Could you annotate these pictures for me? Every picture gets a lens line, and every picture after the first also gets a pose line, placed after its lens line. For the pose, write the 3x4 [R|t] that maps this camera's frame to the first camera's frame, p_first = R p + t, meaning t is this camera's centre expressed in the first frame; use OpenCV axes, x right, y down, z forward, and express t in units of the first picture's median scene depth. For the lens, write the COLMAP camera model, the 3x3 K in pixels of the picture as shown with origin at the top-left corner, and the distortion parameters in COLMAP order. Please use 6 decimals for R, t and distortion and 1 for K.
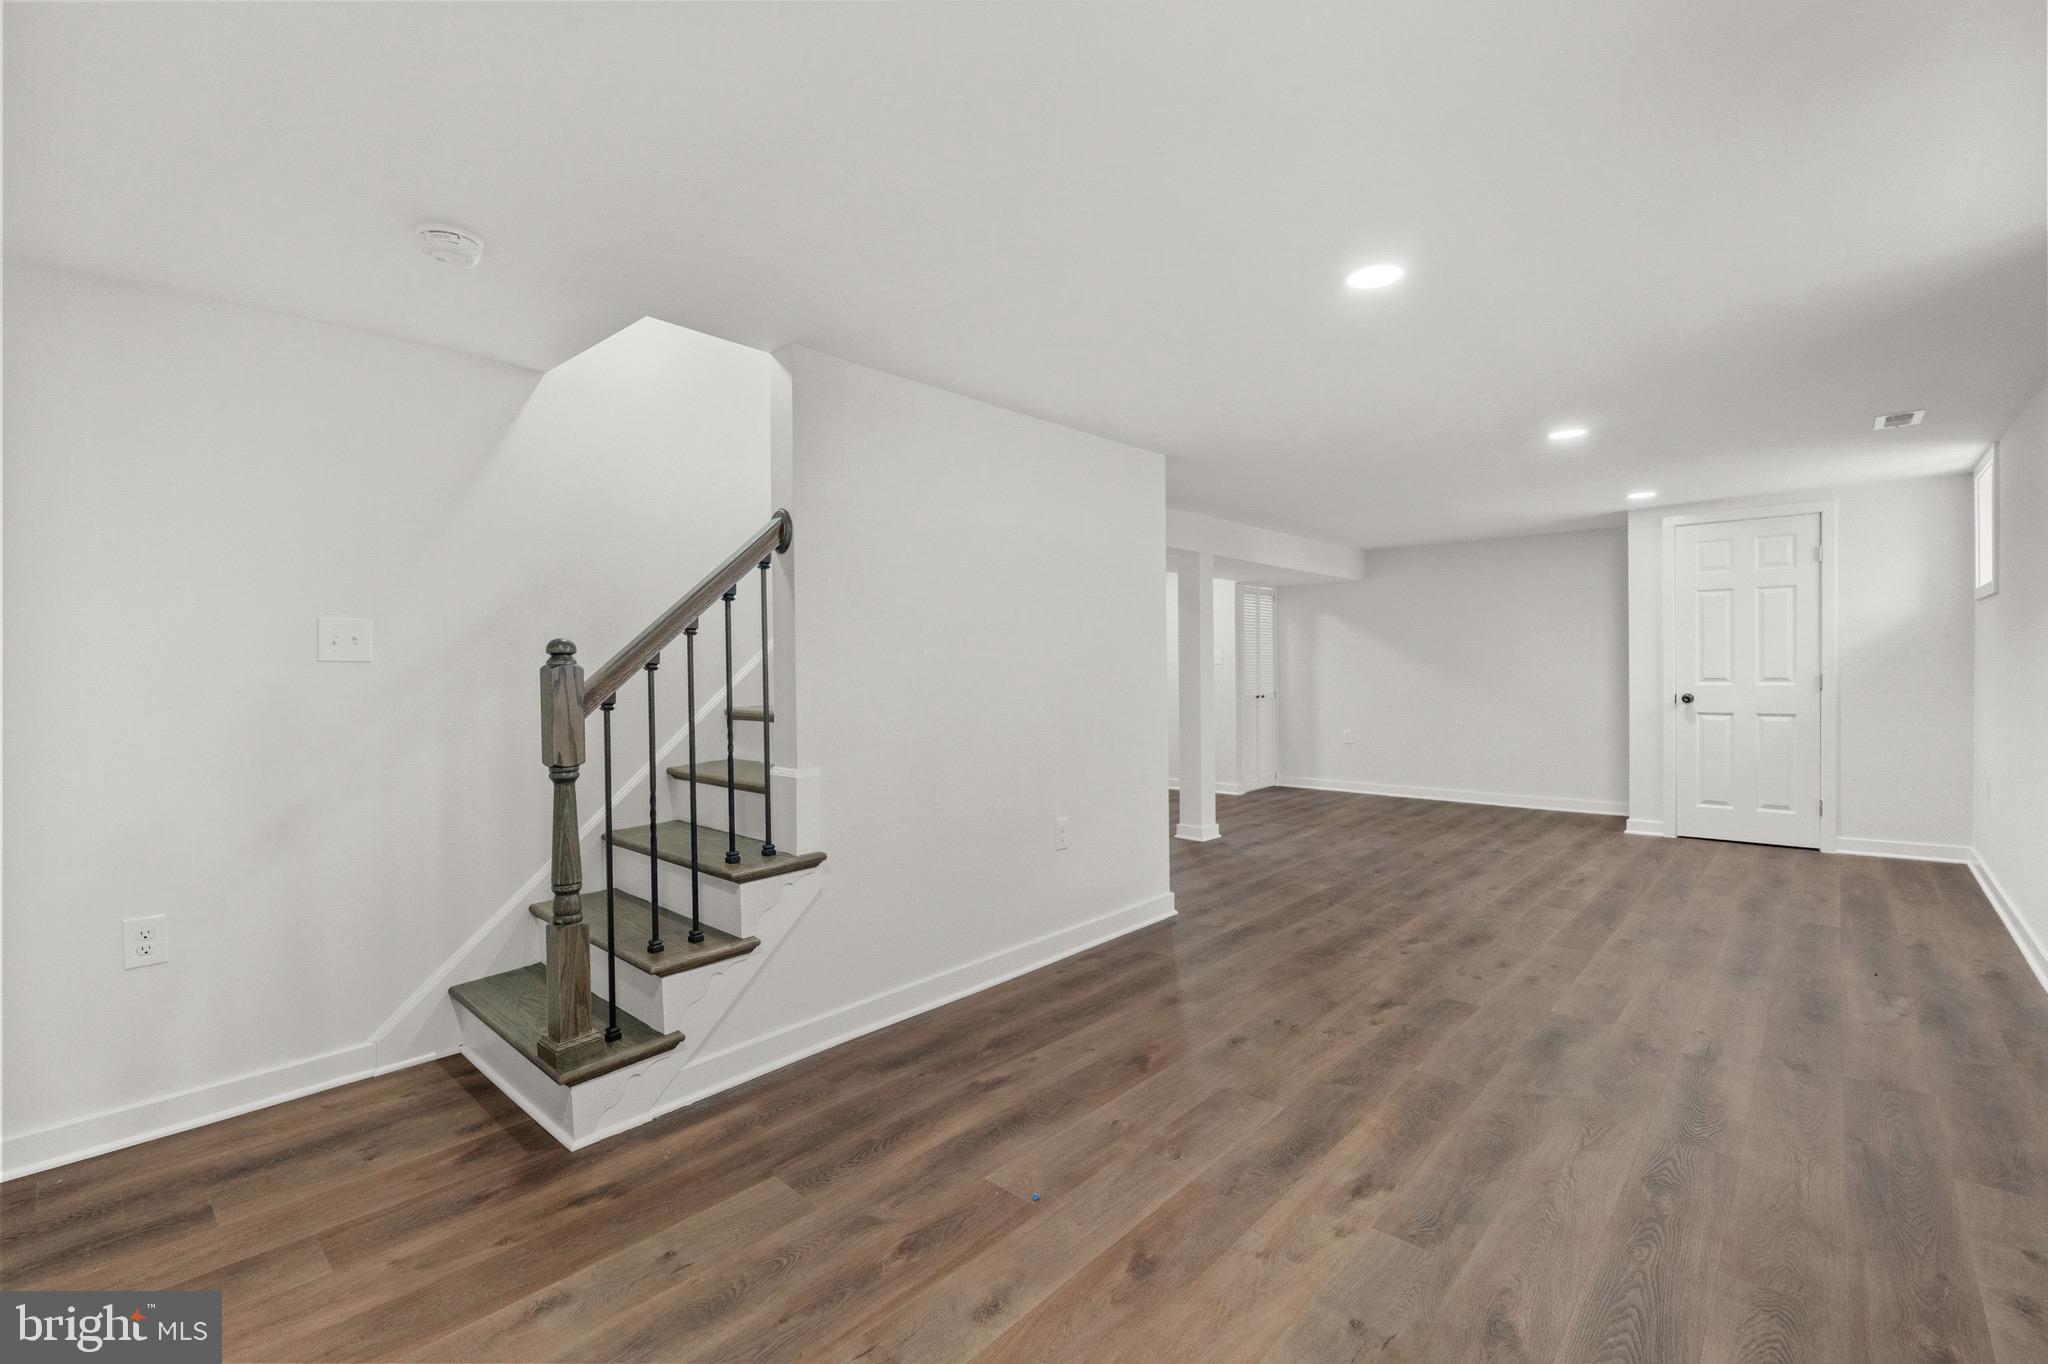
lens RADIAL K [[881.1, 0, 1000.0], [0, 881.1, 689.9], [0, 0, 1]] dist [-0.001116, -0.000169]
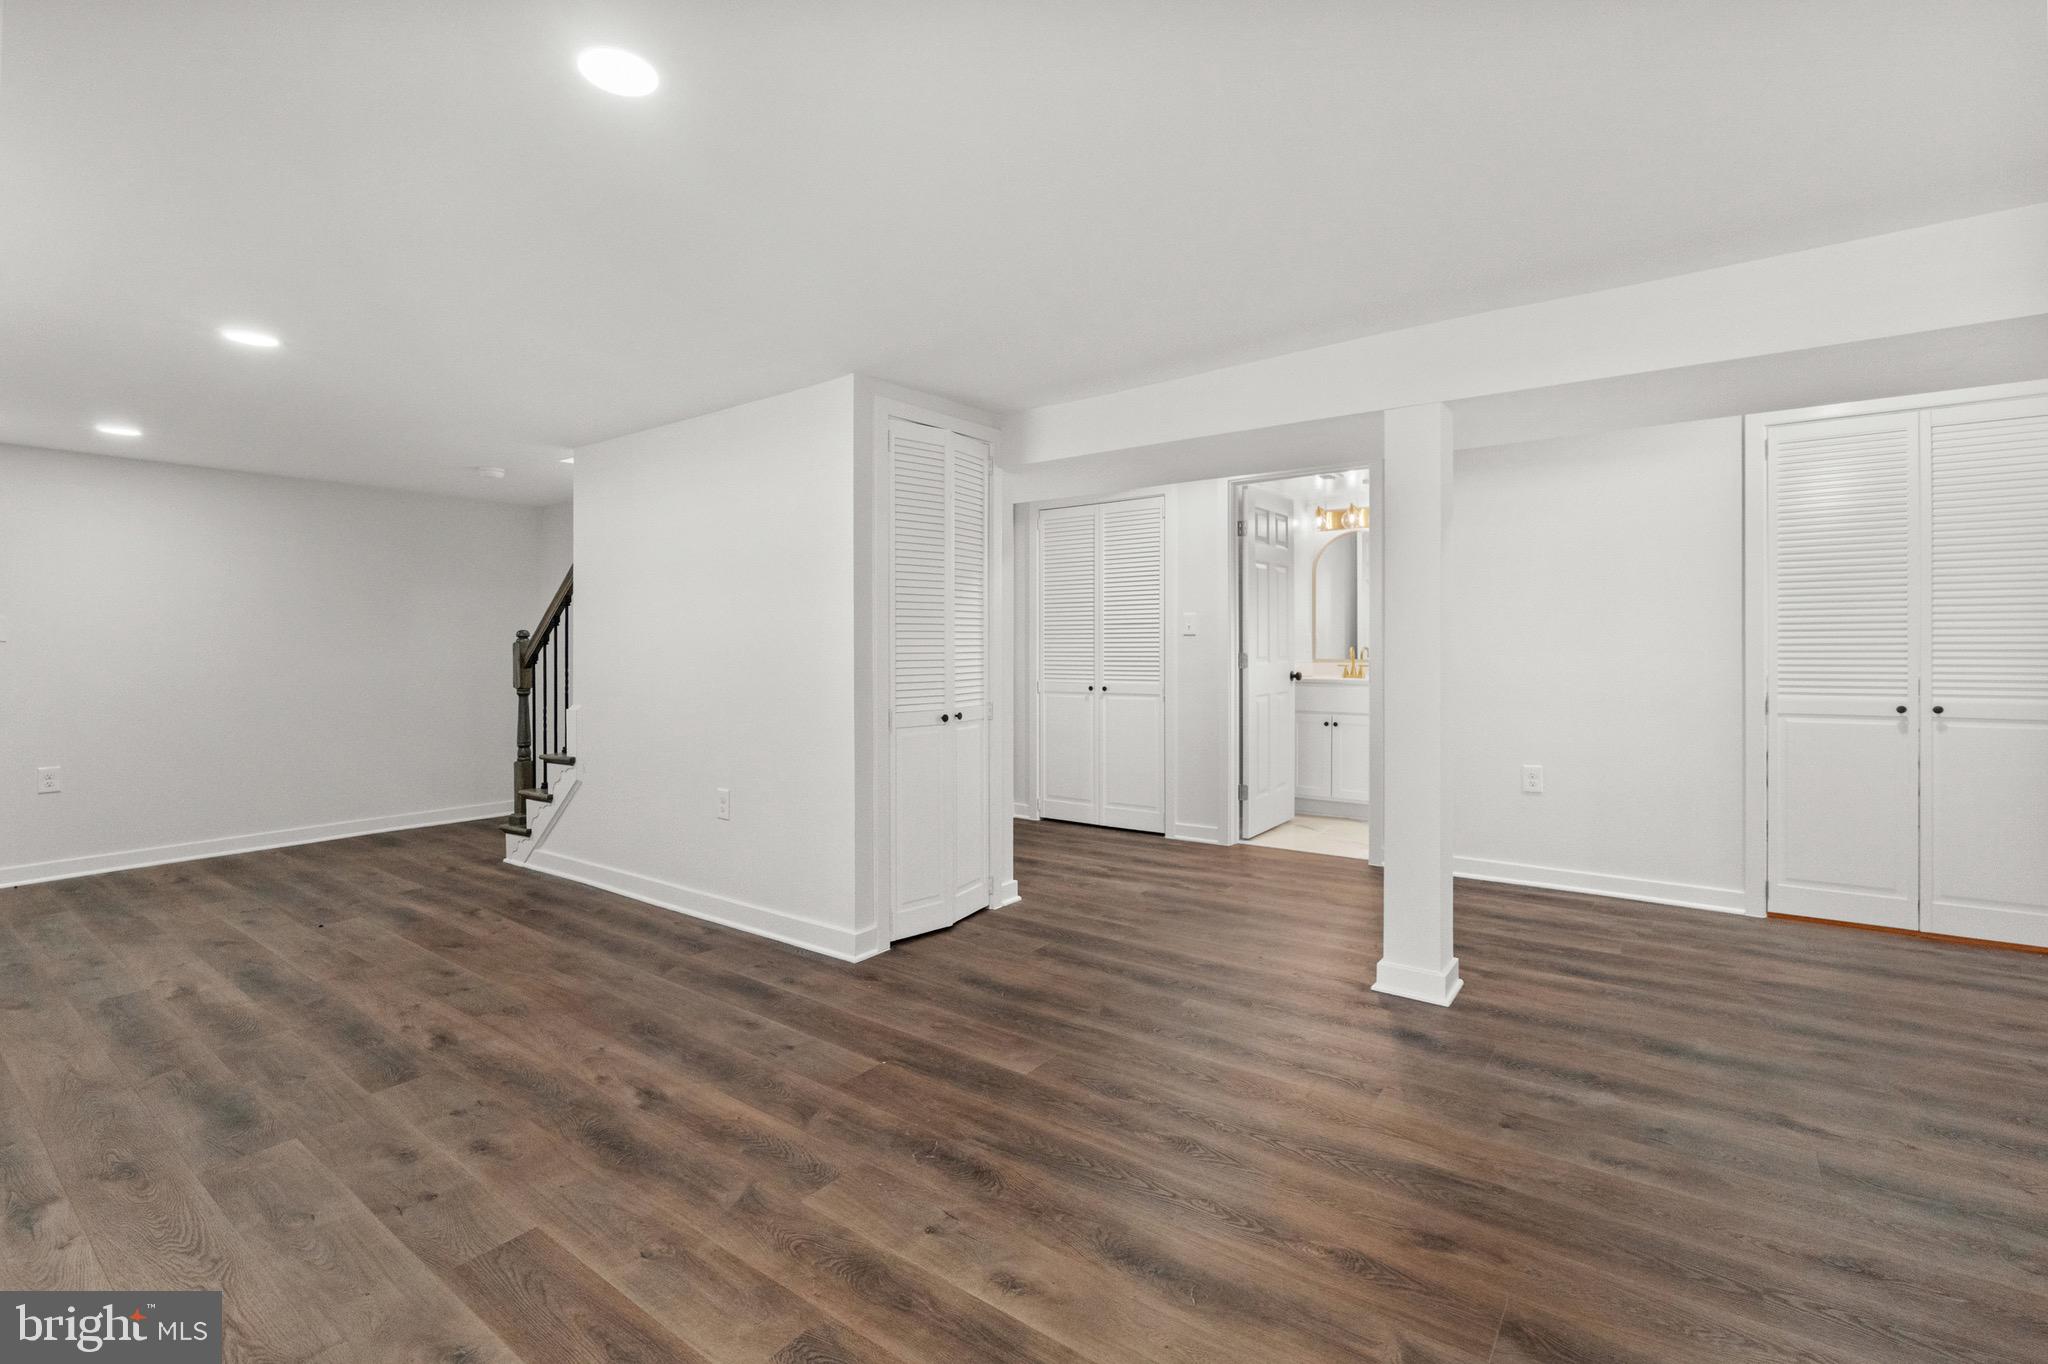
lens RADIAL K [[896.3, 0, 1027.4], [0, 896.3, 654.6], [0, 0, 1]] dist [-0.002887, 0.000397]
pose [[0.125198, 0.018372, -0.991962, 1.315586], [-0.016371, 0.999731, 0.016450, -0.037723], [0.991997, 0.014180, 0.125465, 1.397633]]
